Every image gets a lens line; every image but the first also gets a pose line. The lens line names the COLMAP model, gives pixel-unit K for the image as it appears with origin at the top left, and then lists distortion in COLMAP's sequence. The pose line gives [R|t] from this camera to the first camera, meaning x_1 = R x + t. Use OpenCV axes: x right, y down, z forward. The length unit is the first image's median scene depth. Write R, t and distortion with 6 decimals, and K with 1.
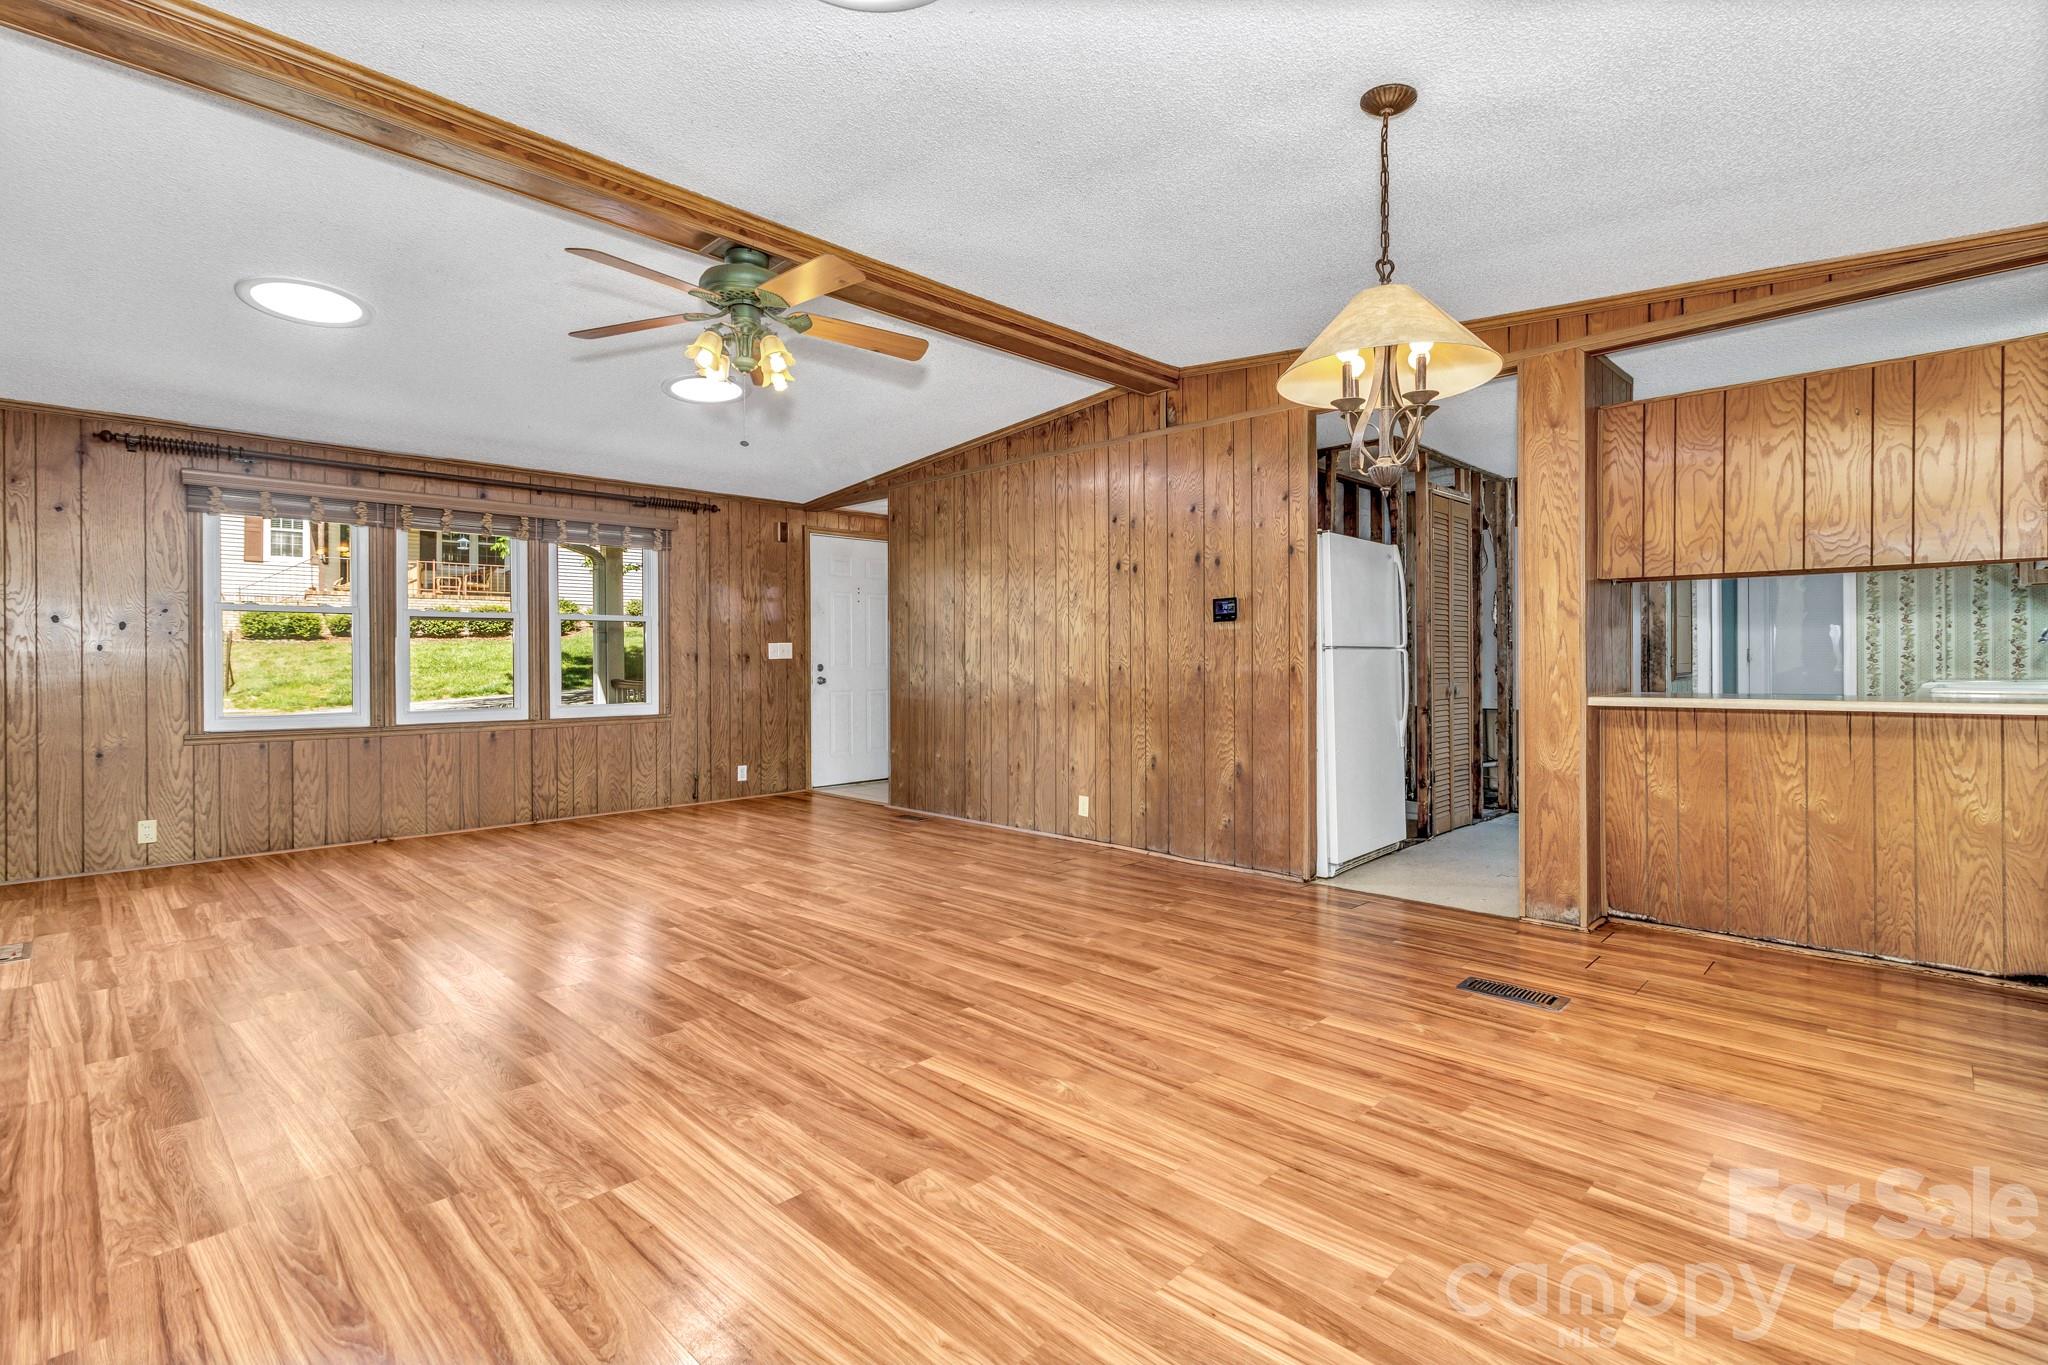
lens RADIAL K [[944.7, 0, 1030.5], [0, 944.7, 661.8], [0, 0, 1]] dist [0.002781, 0.000791]
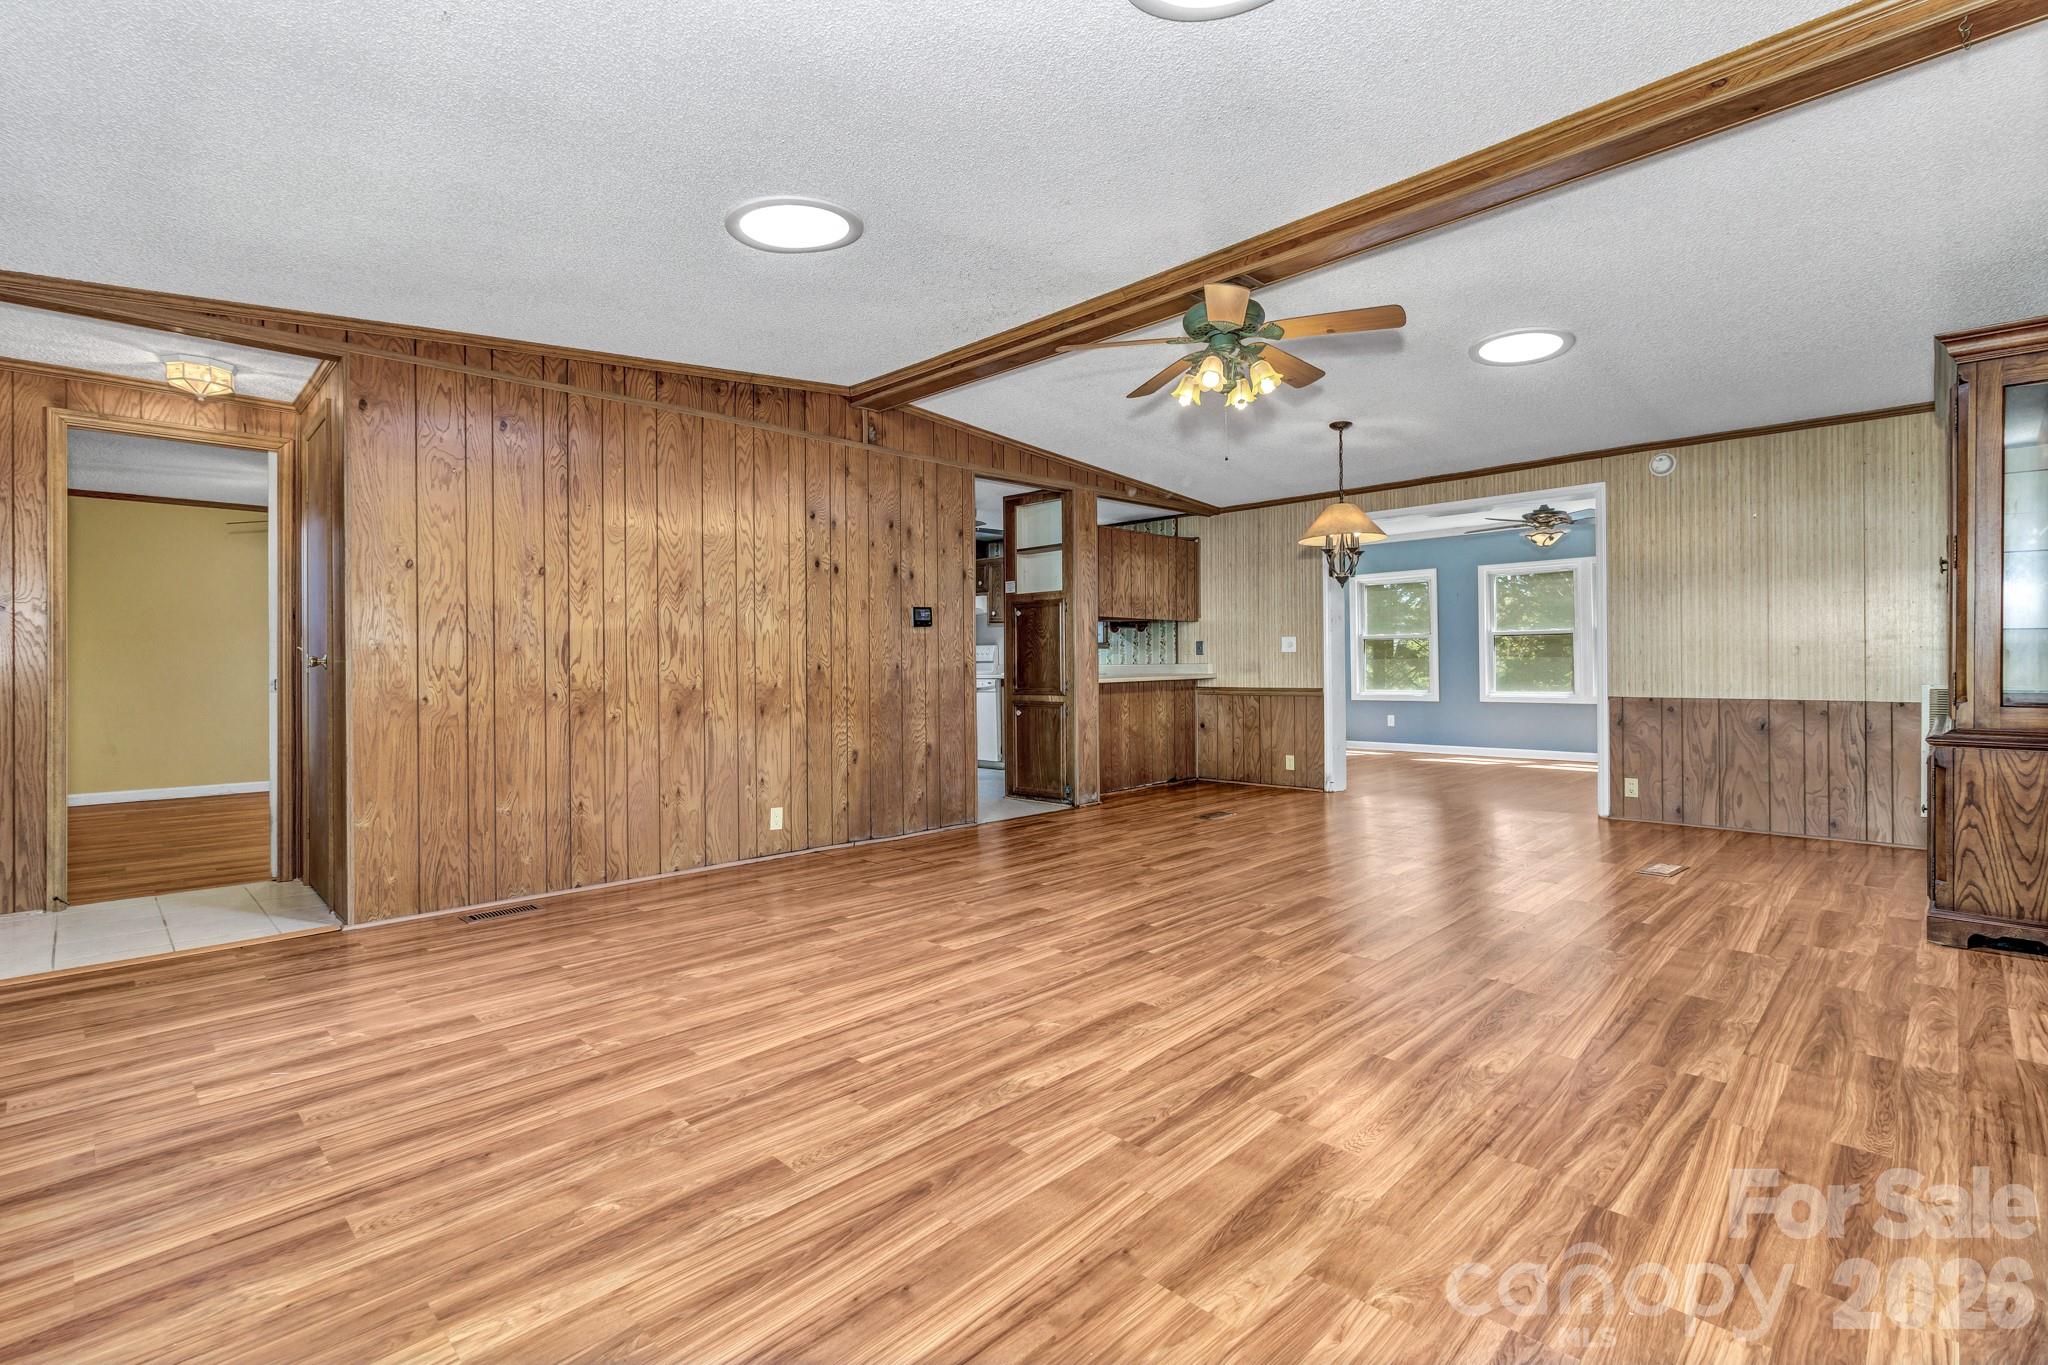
lens RADIAL K [[944.7, 0, 1030.5], [0, 944.7, 661.8], [0, 0, 1]] dist [0.002781, 0.000791]
pose [[0.009810, 0.003484, 0.999946, -0.929314], [0.009296, 0.999950, -0.003575, 0.006691], [-0.999909, 0.009330, 0.009777, 0.803466]]
